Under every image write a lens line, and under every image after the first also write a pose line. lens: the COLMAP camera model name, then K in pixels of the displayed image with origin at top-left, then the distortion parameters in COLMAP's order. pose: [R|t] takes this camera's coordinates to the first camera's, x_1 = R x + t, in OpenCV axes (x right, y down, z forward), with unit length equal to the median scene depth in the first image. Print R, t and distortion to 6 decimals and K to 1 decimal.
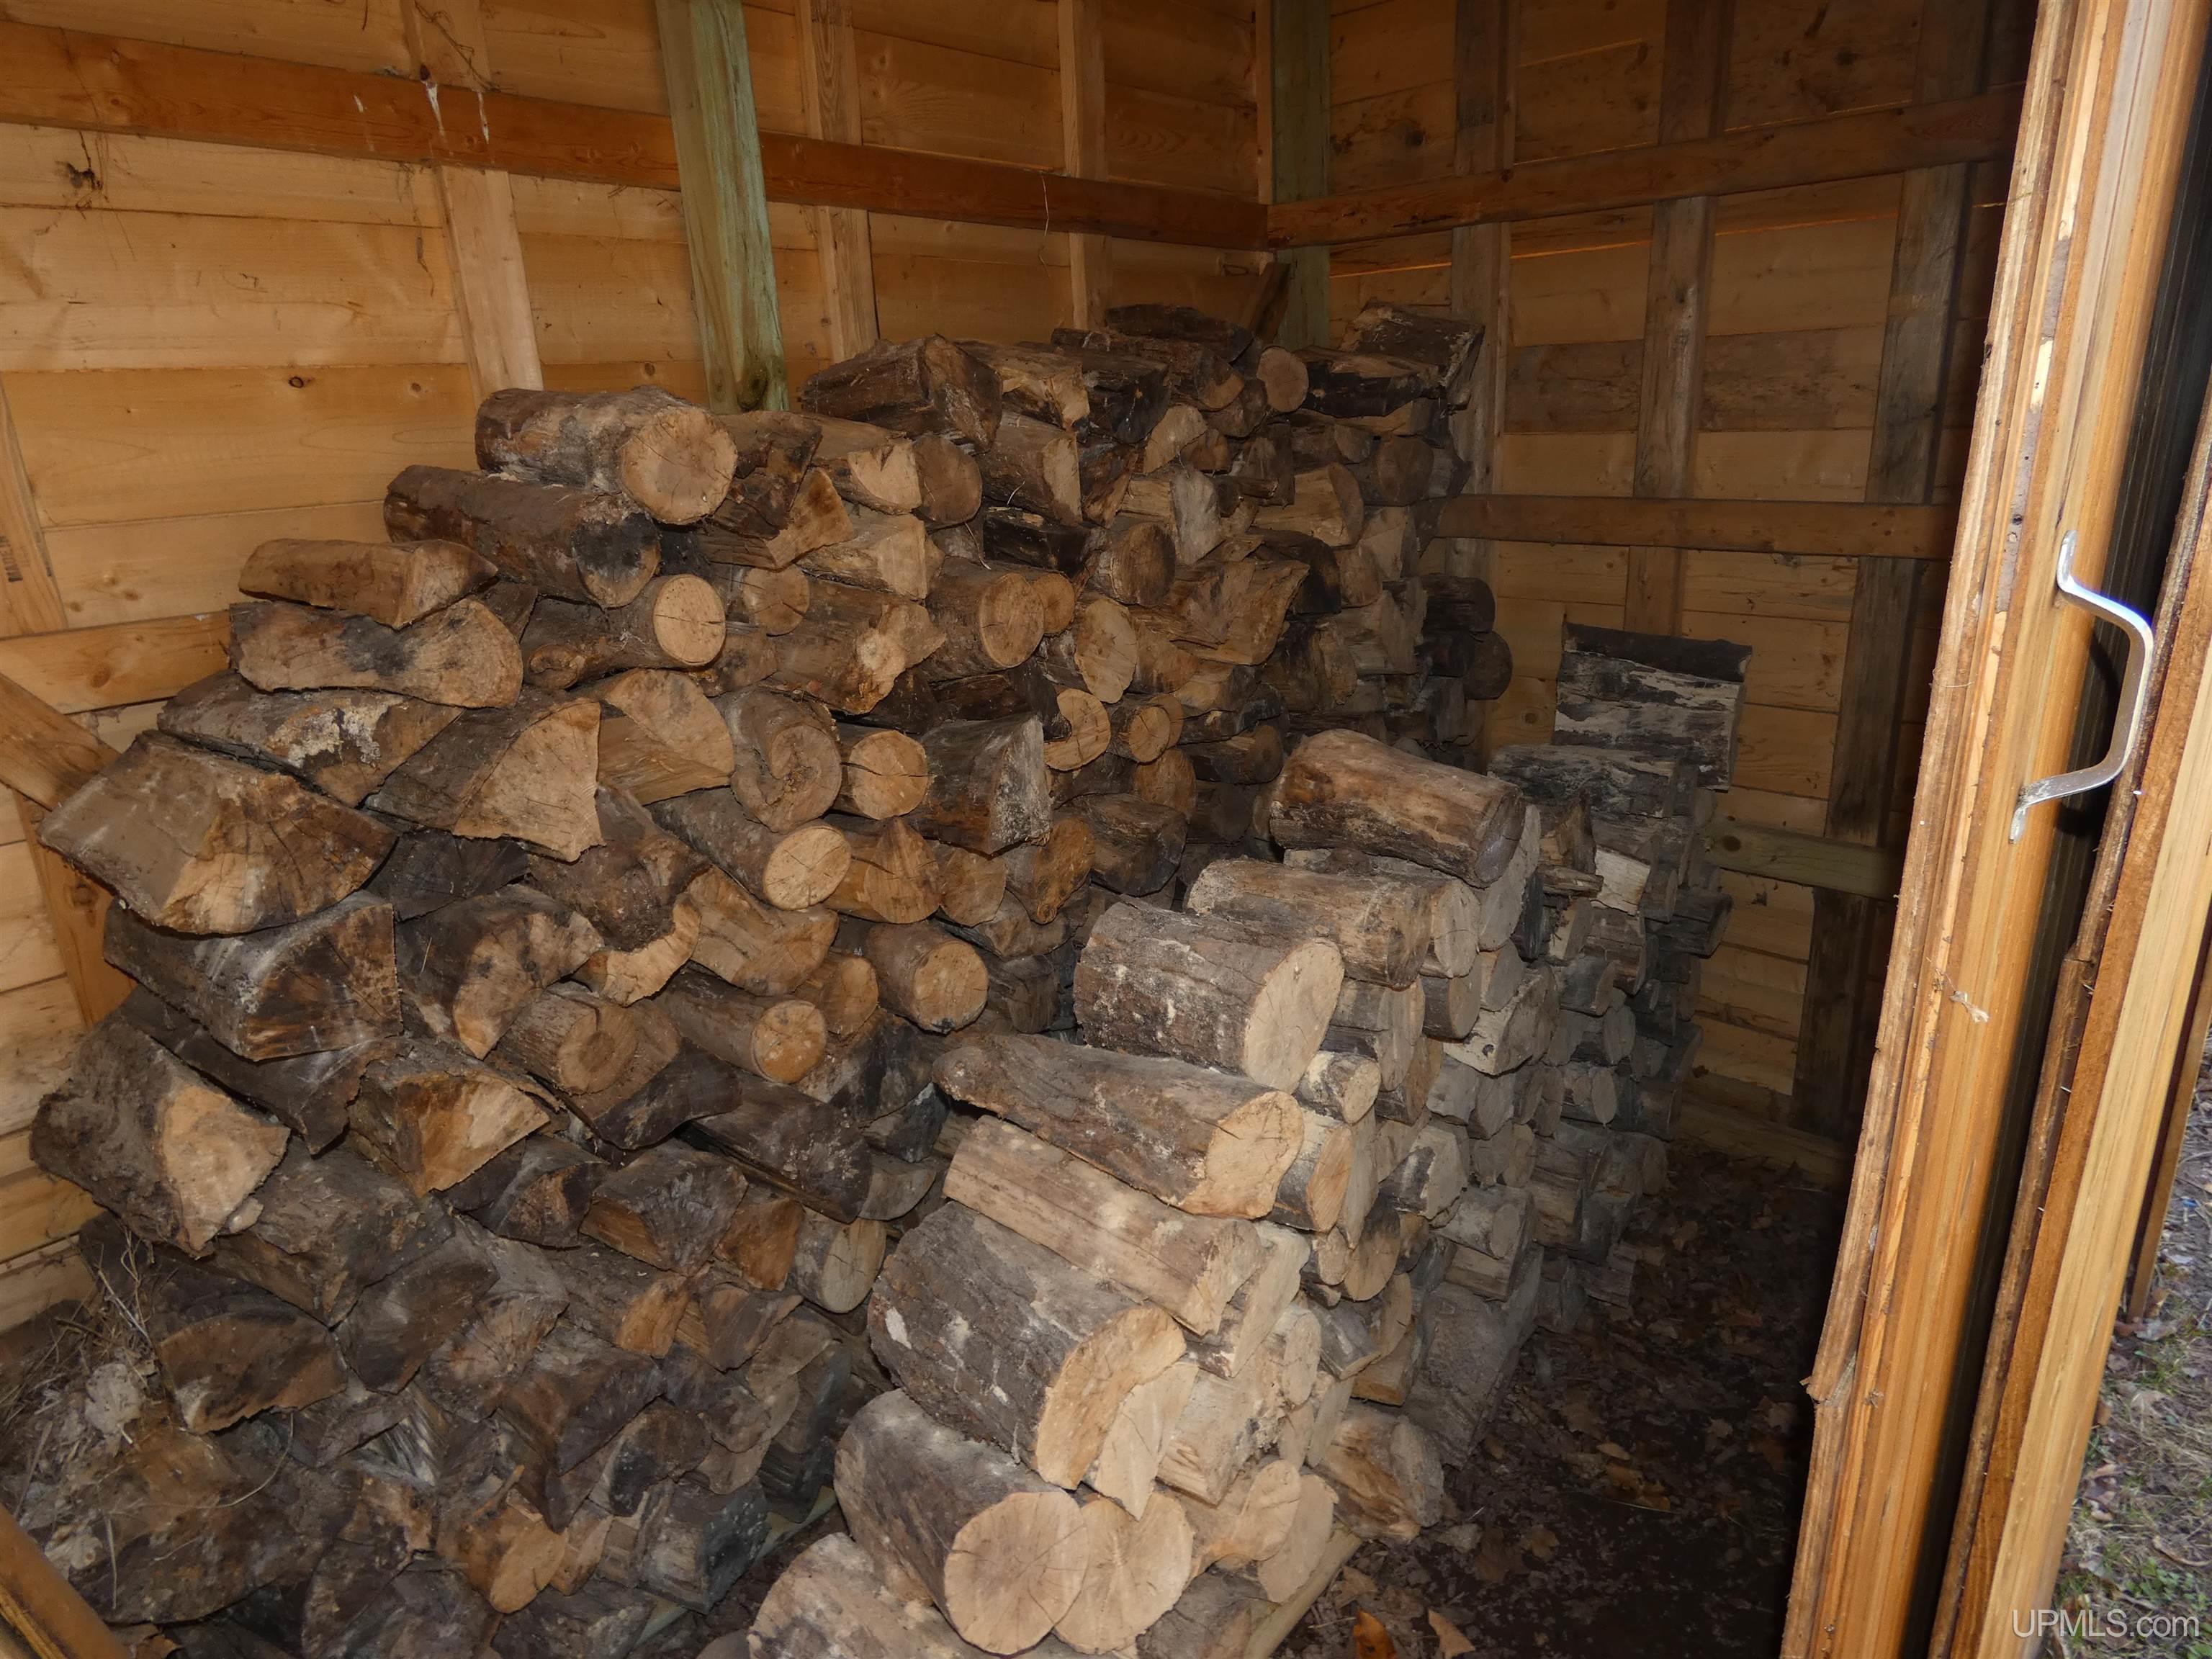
lens RADIAL K [[1322.6, 0, 1100.0], [0, 1322.6, 830.7], [0, 0, 1]] dist [-0.000362, -0.002963]
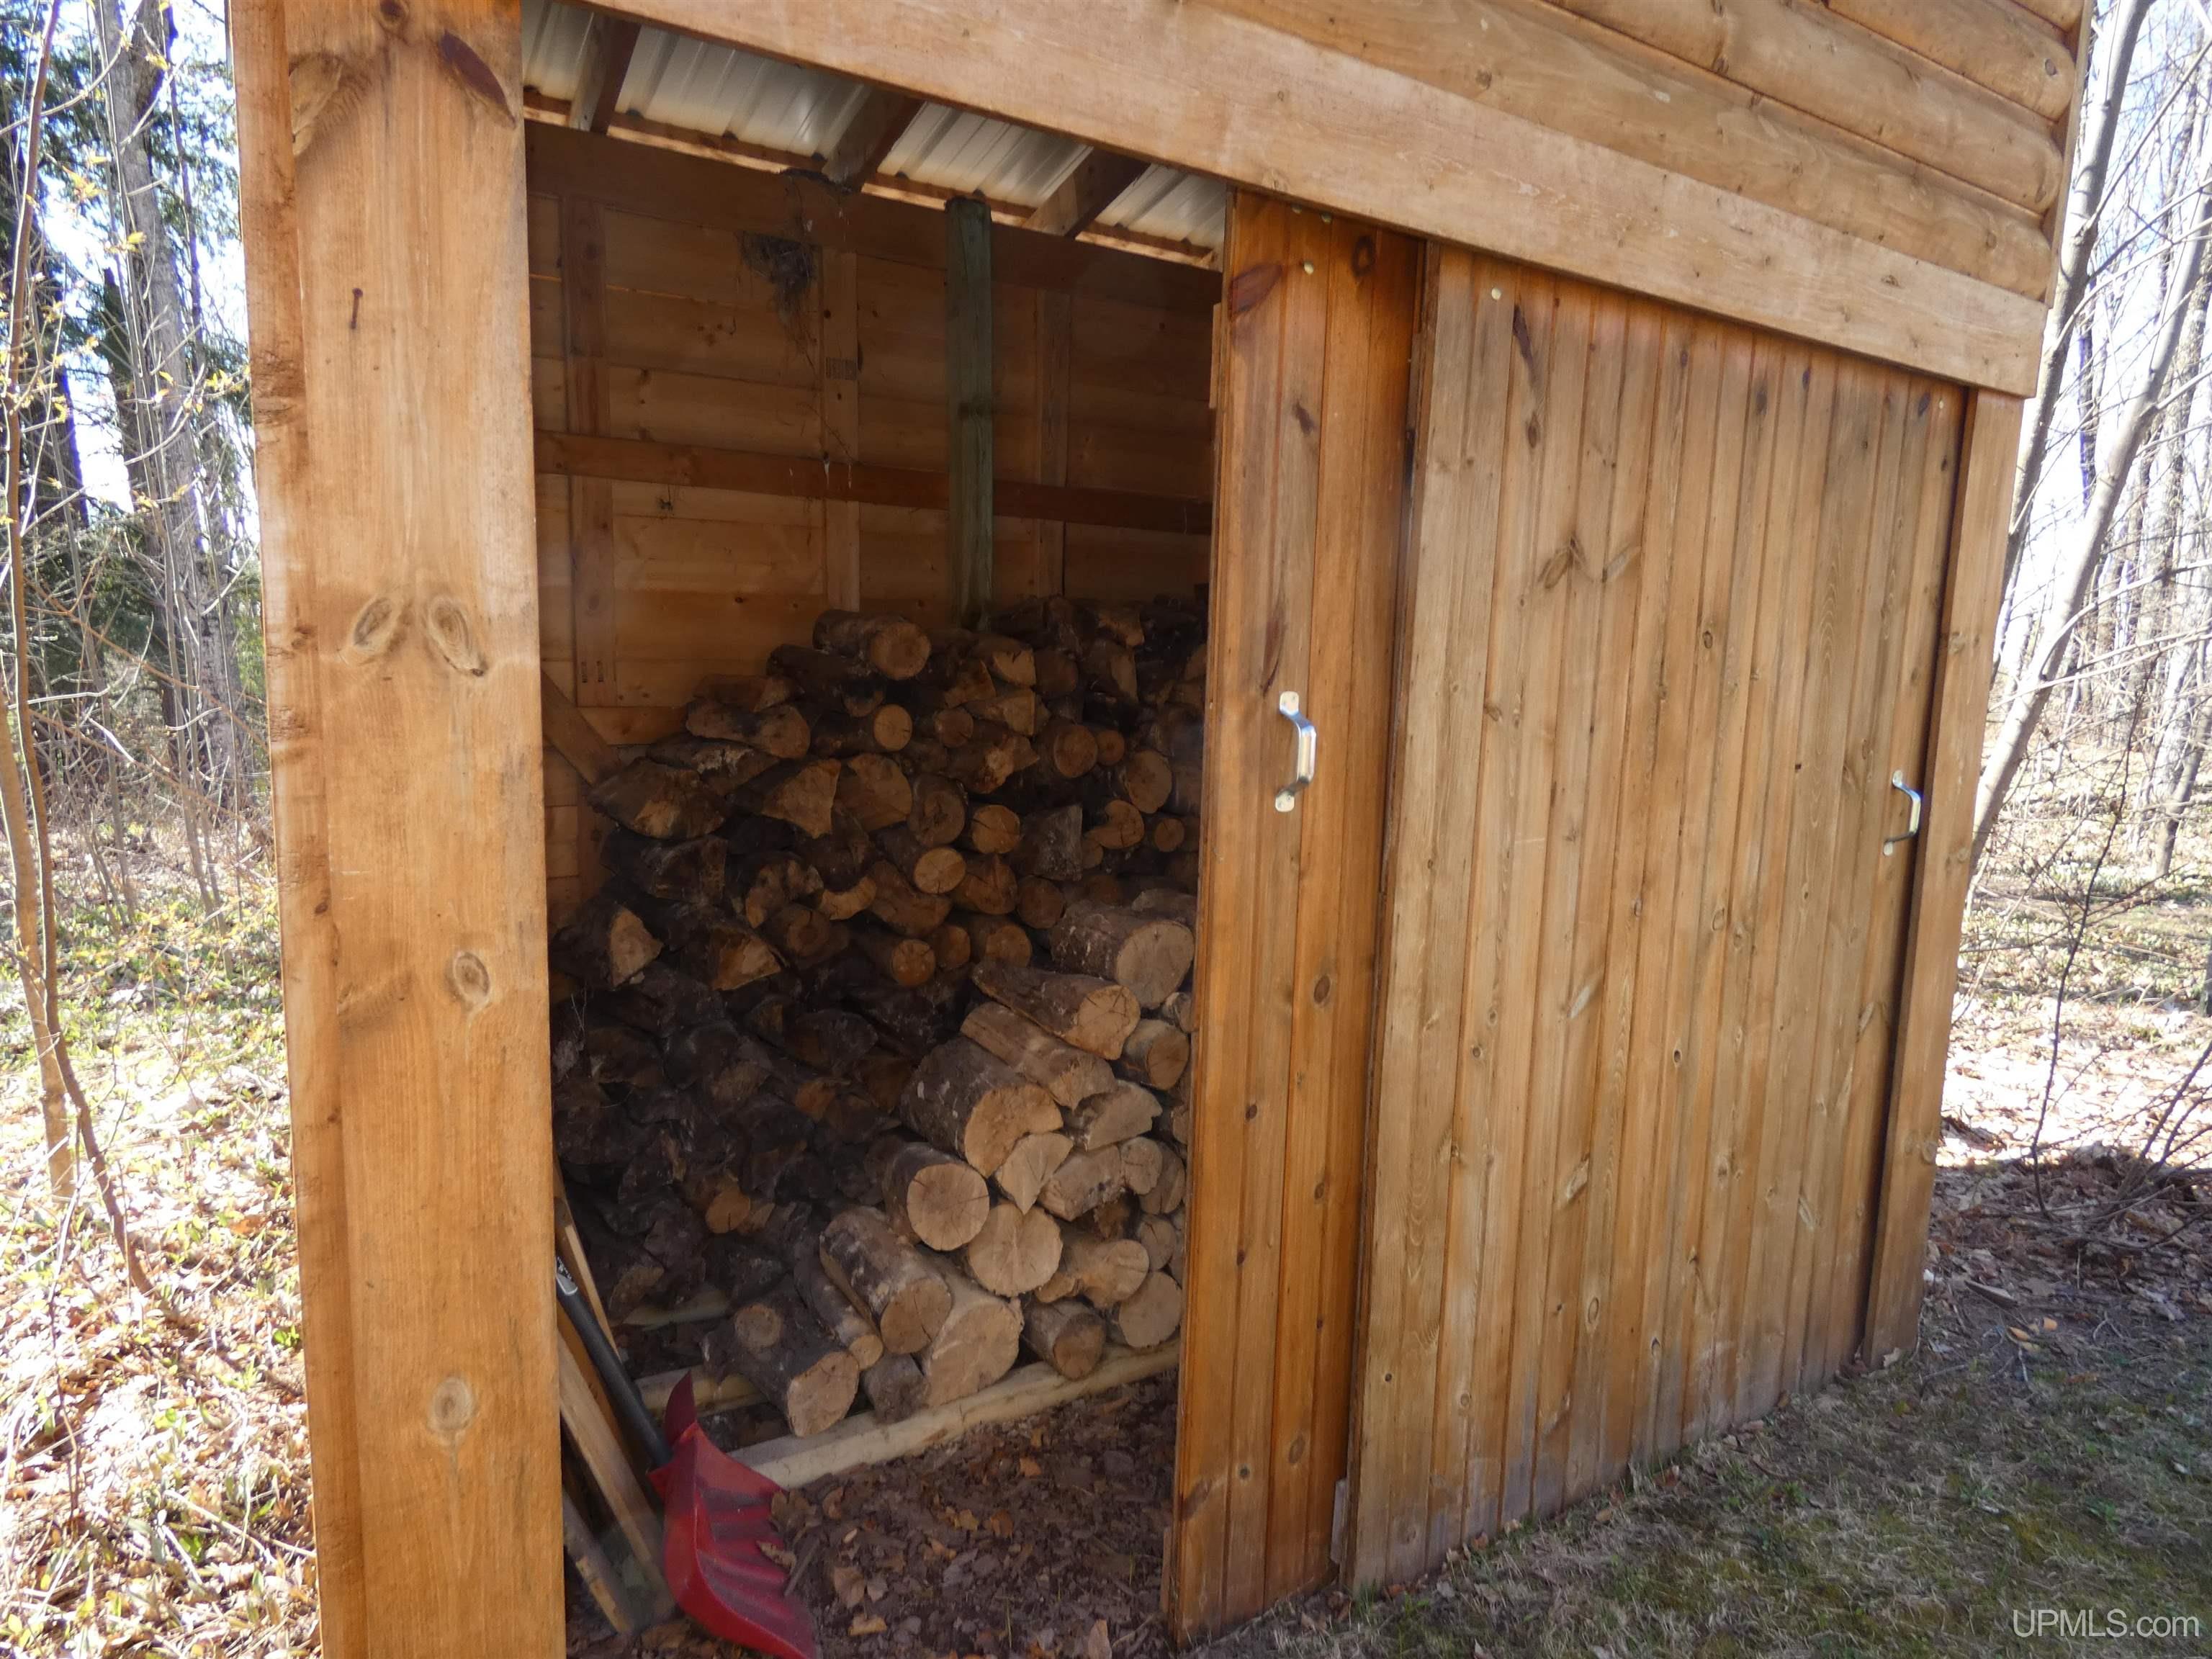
lens RADIAL K [[1322.6, 0, 1108.5], [0, 1322.6, 829.0], [0, 0, 1]] dist [-0.000362, -0.002963]
pose [[0.959392, 0.101404, -0.263217, 0.505503], [-0.145794, 0.977101, -0.154974, 0.234525], [0.241475, 0.187057, 0.952208, -0.726726]]
